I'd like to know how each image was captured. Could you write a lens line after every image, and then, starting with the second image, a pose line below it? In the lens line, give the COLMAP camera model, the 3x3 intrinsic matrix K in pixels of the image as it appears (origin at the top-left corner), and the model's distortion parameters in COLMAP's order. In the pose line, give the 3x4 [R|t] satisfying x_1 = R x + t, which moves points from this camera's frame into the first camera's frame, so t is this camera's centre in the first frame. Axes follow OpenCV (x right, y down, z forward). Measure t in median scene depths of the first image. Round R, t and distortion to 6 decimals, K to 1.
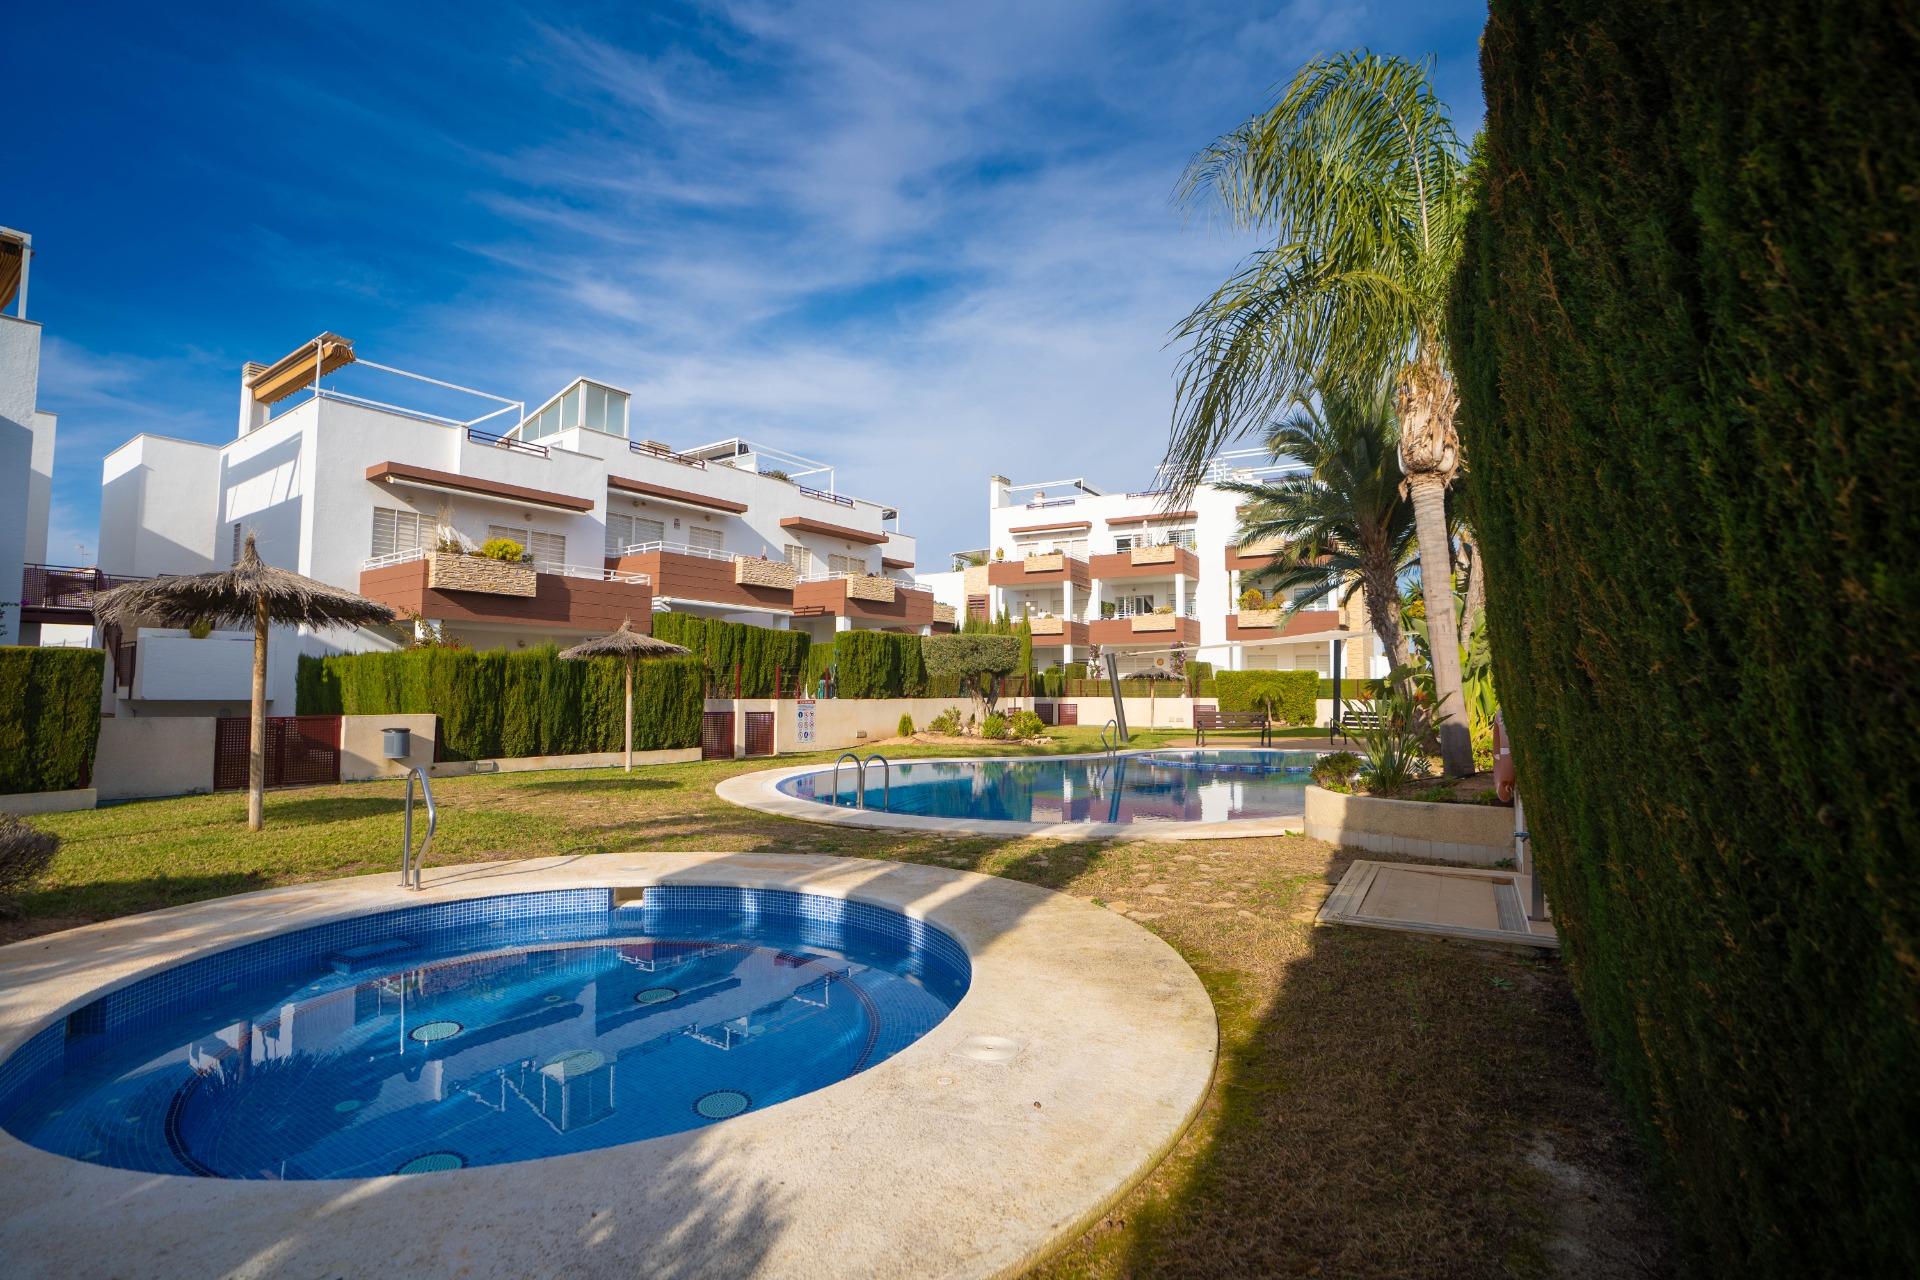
lens RADIAL K [[895.4, 0, 943.6], [0, 895.4, 627.3], [0, 0, 1]] dist [-0.069457, 0.025602]
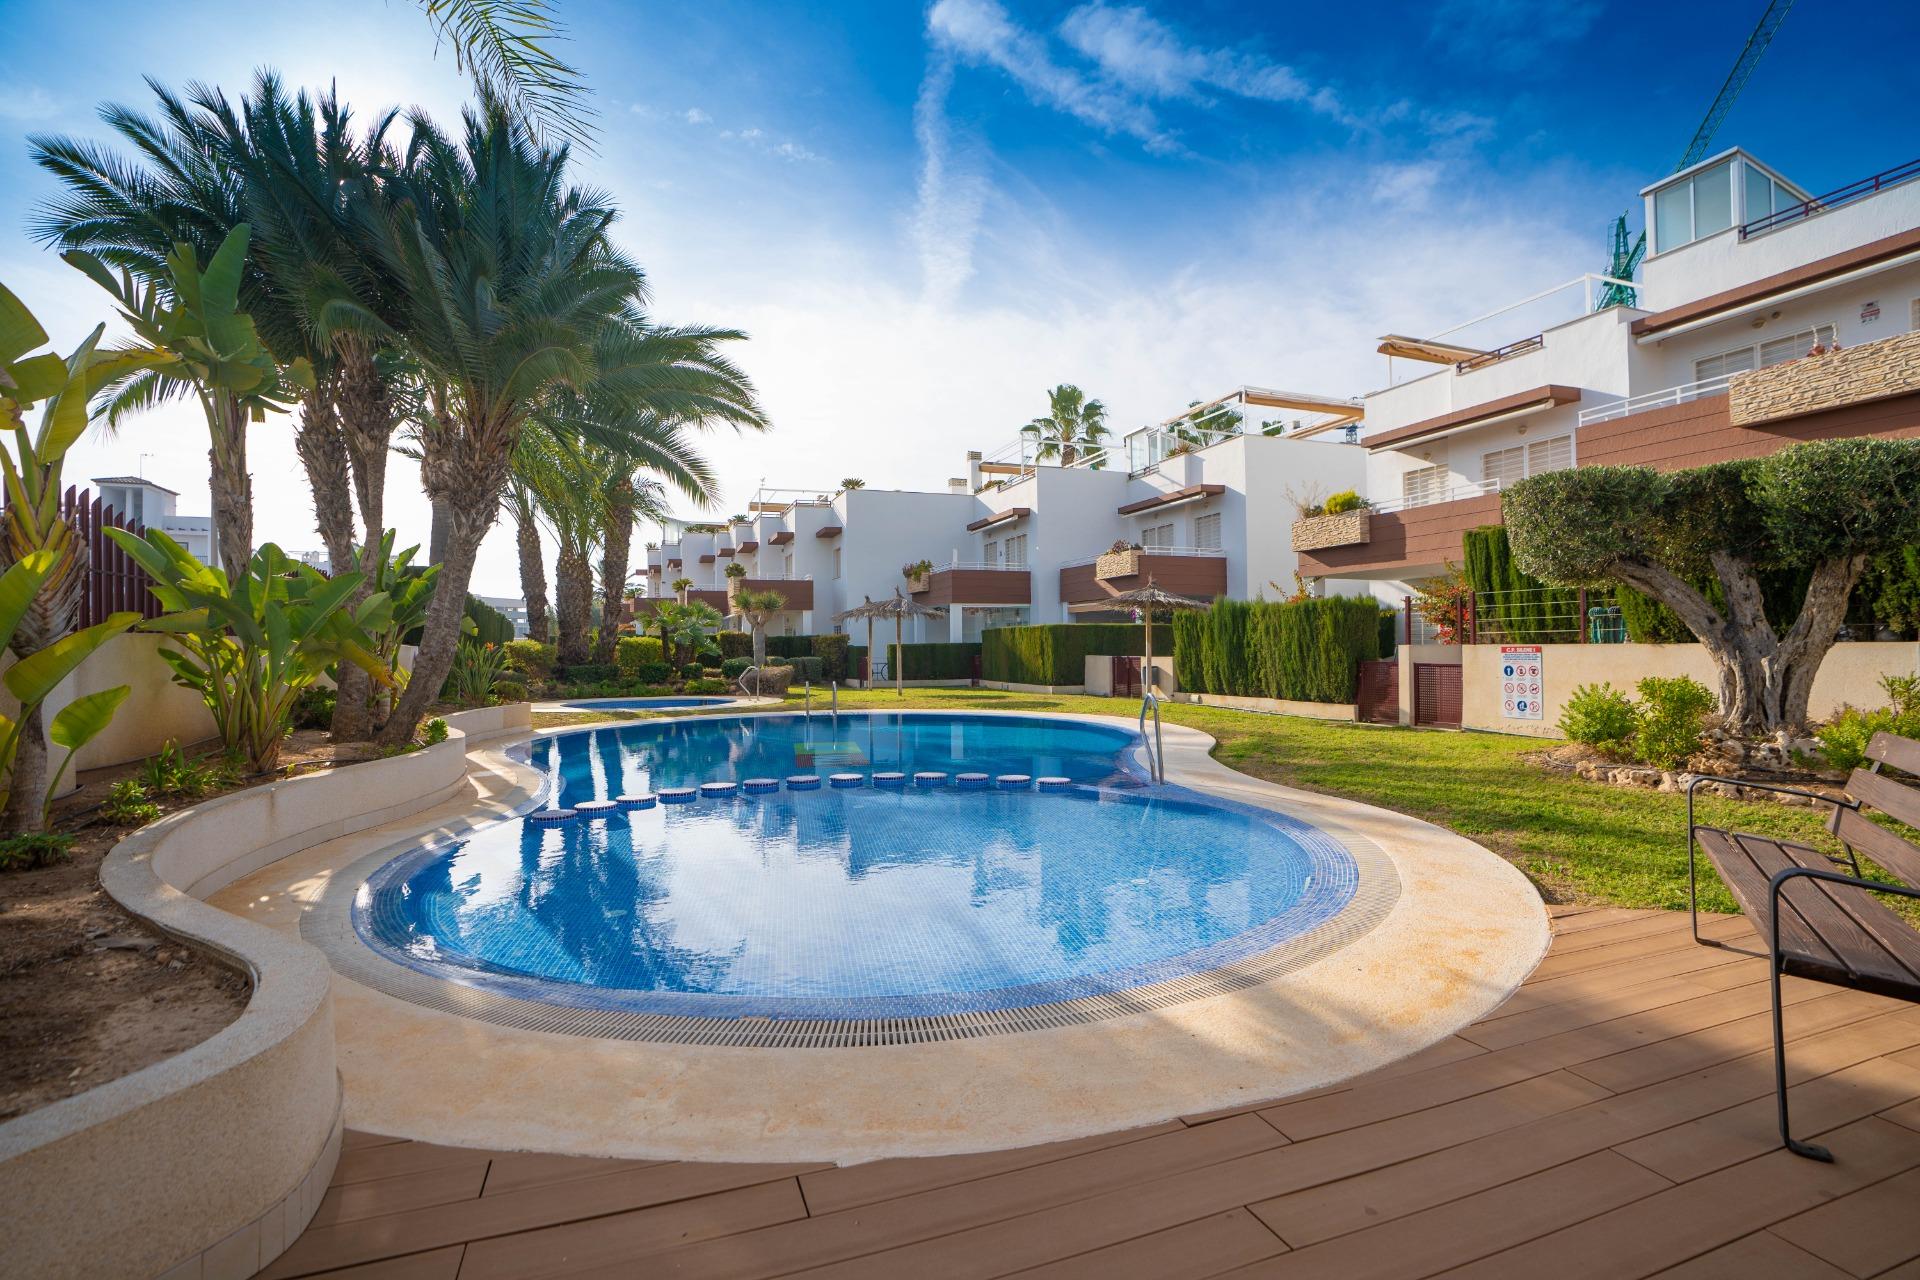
lens RADIAL K [[895.4, 0, 944.3], [0, 895.4, 652.2], [0, 0, 1]] dist [-0.069457, 0.025602]
pose [[-0.576726, 0.002861, -0.816933, 0.312825], [0.063258, 0.997148, -0.041166, 0.051237], [0.814485, -0.075419, -0.575262, 0.613494]]
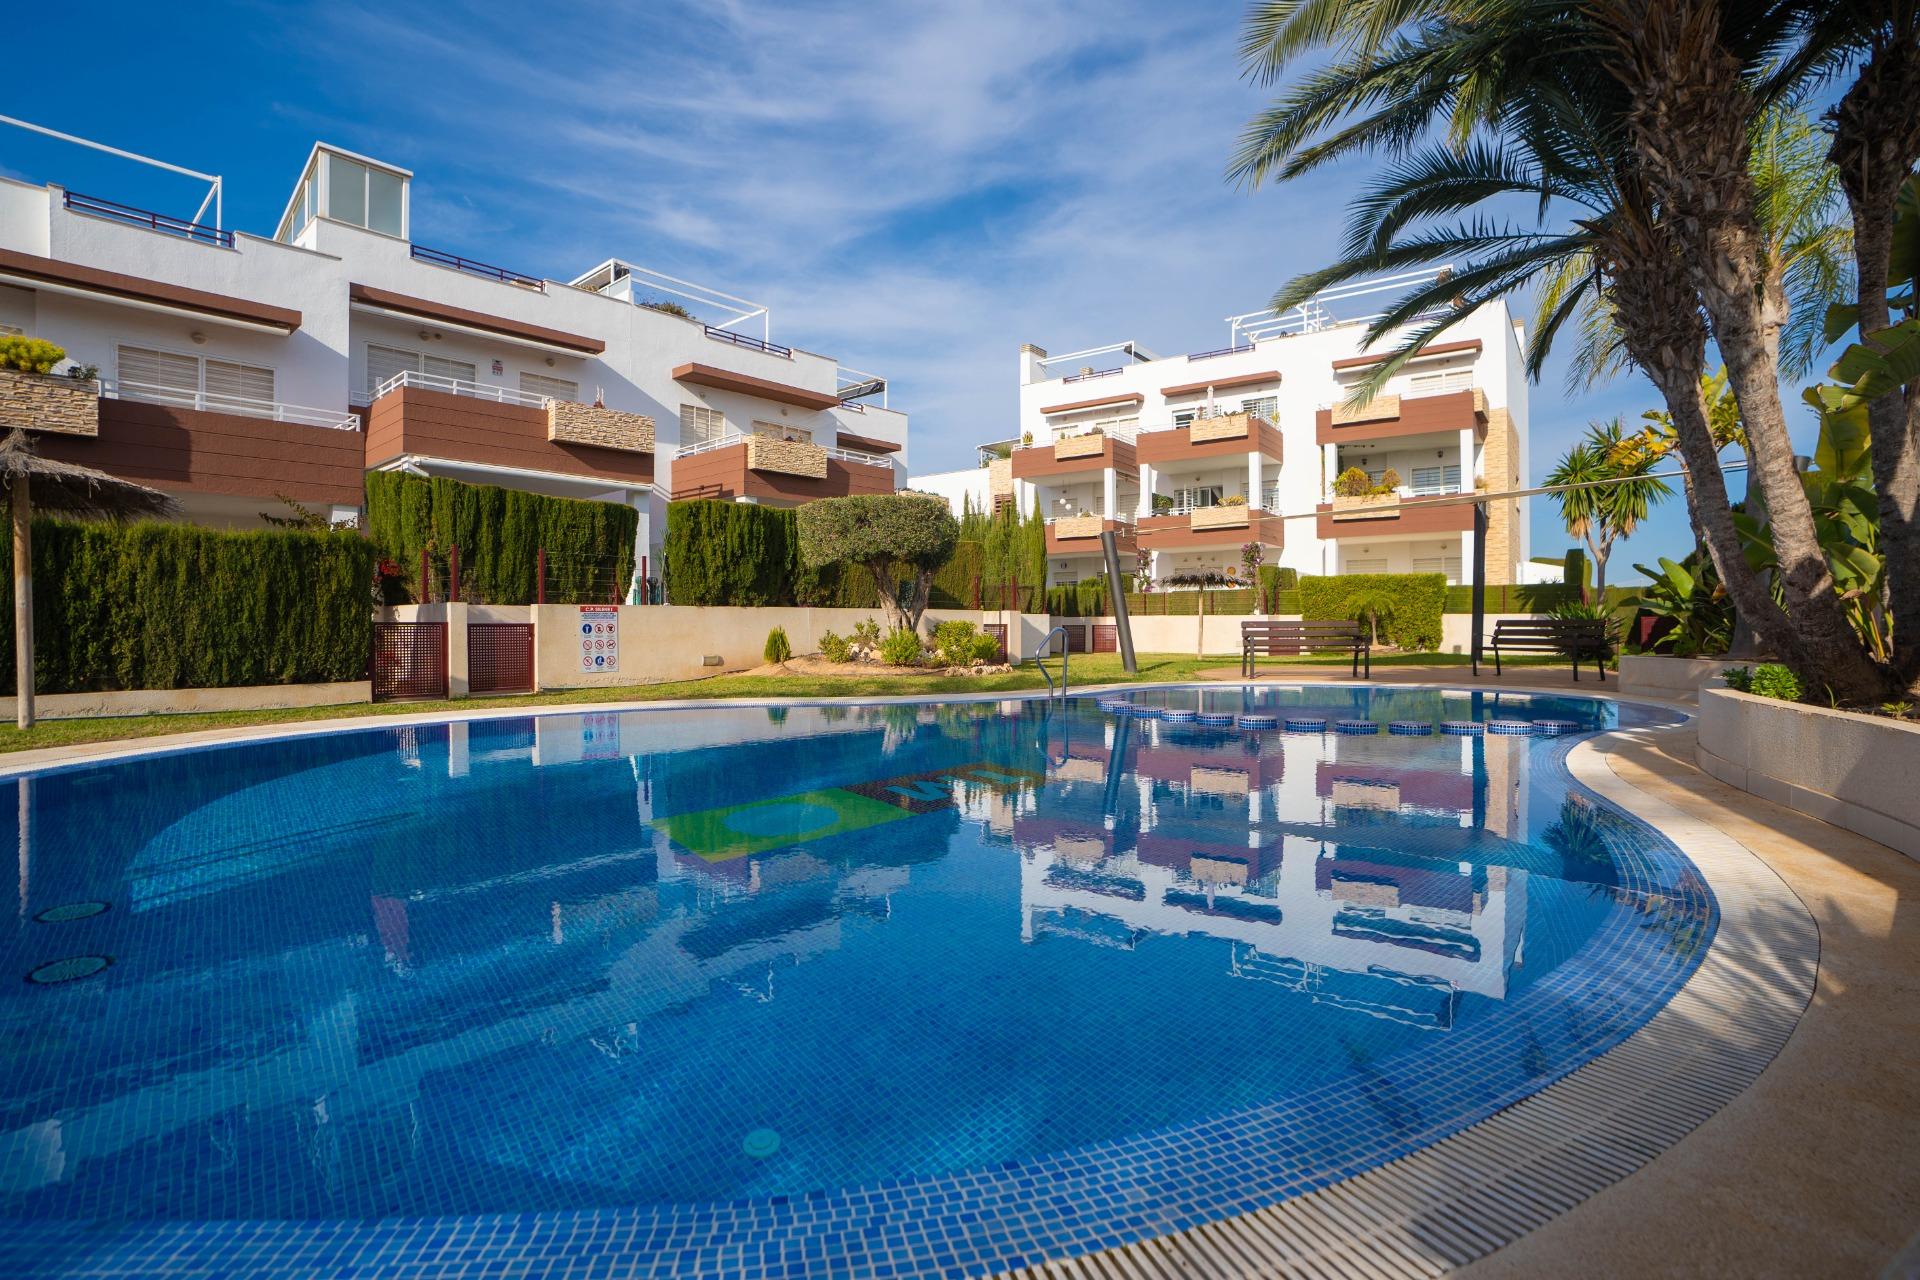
lens RADIAL K [[895.4, 0, 952.0], [0, 895.4, 652.2], [0, 0, 1]] dist [-0.069457, 0.025602]
pose [[0.994521, -0.003942, -0.104465, 0.096741], [0.014401, 0.994928, 0.099553, 0.033089], [0.103543, -0.100512, 0.989533, 0.240593]]
